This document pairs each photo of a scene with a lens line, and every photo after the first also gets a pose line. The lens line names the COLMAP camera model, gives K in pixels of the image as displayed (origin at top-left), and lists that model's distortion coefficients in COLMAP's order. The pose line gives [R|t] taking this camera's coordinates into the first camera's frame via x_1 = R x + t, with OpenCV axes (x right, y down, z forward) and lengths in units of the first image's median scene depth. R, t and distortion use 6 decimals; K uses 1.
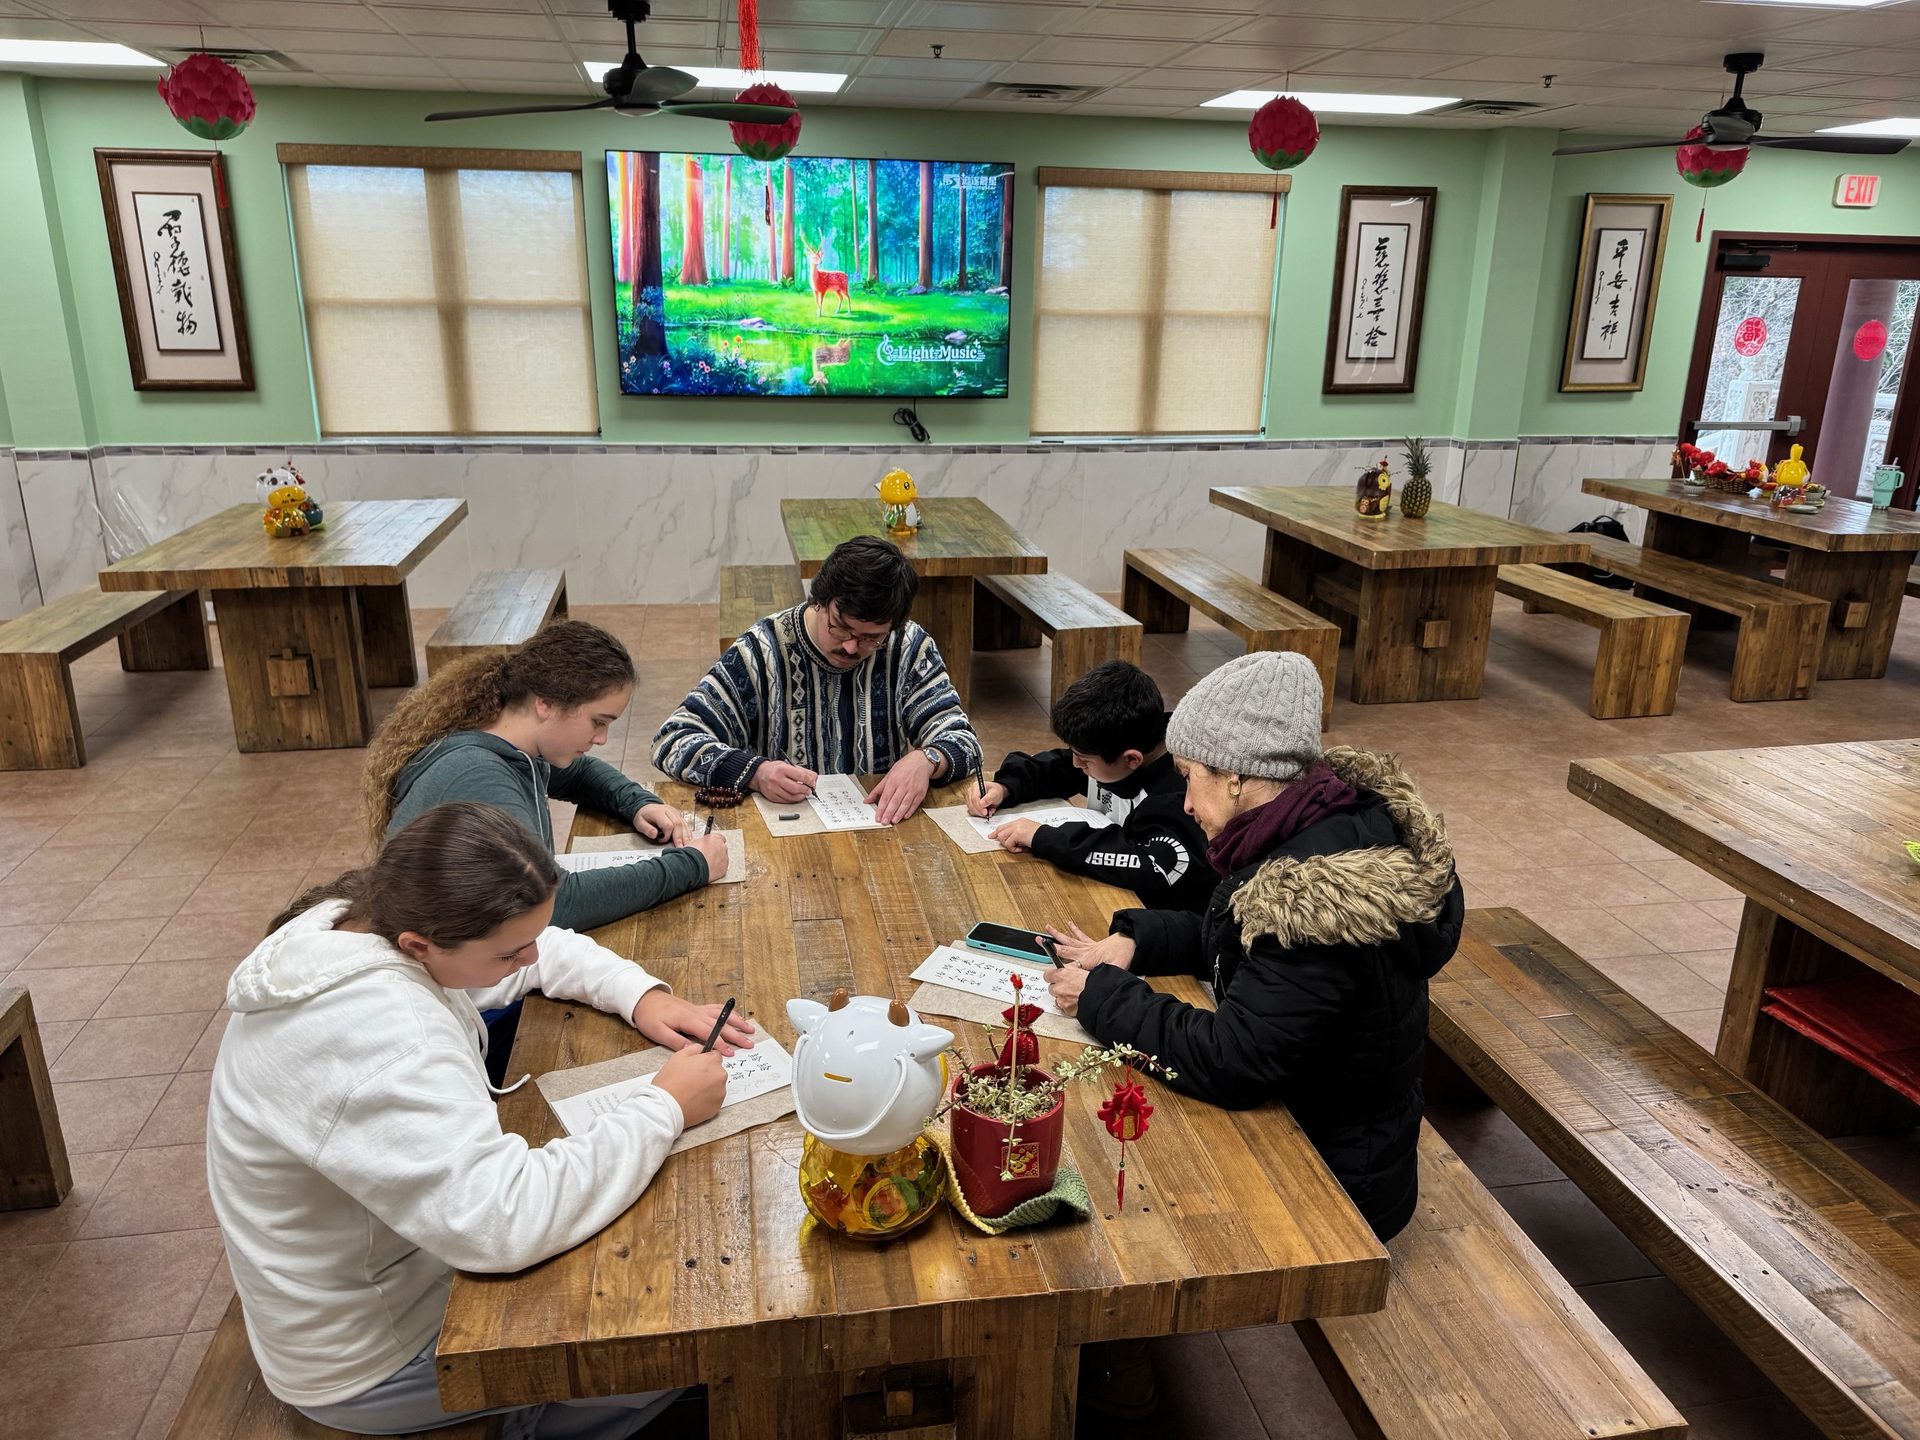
lens RADIAL K [[1356.7, 0, 960.3], [0, 1356.7, 727.8], [0, 0, 1]] dist [0.146029, -0.237320]
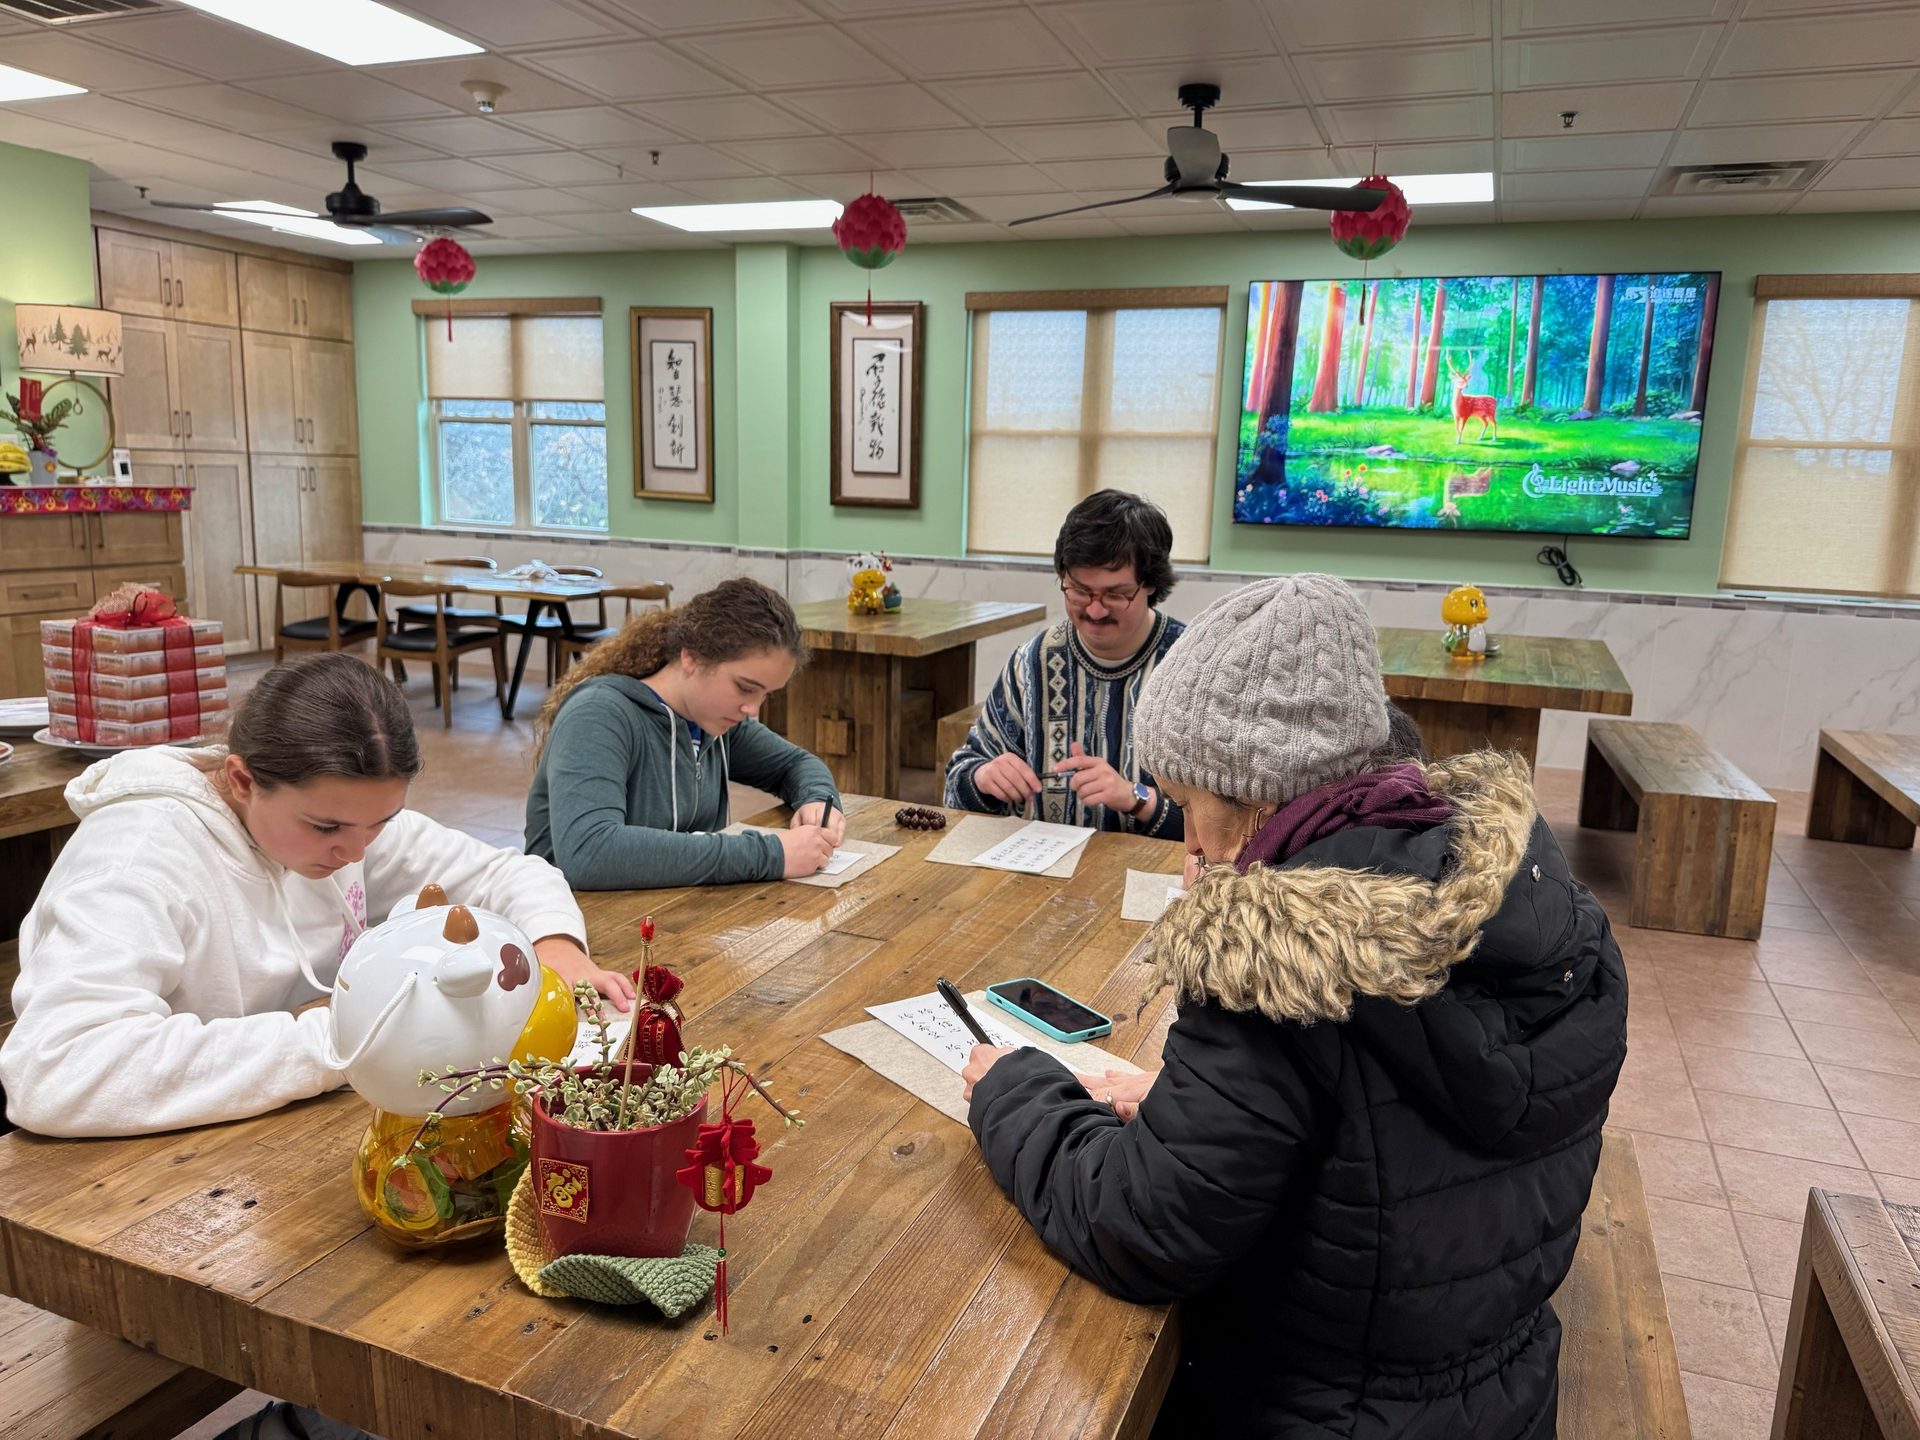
lens RADIAL K [[1356.7, 0, 960.3], [0, 1356.7, 727.8], [0, 0, 1]] dist [0.146029, -0.237320]
pose [[0.864464, 0.107348, -0.491100, 0.083849], [-0.170697, 0.981571, -0.085914, 0.020974], [0.472827, 0.158099, 0.866856, 0.080120]]
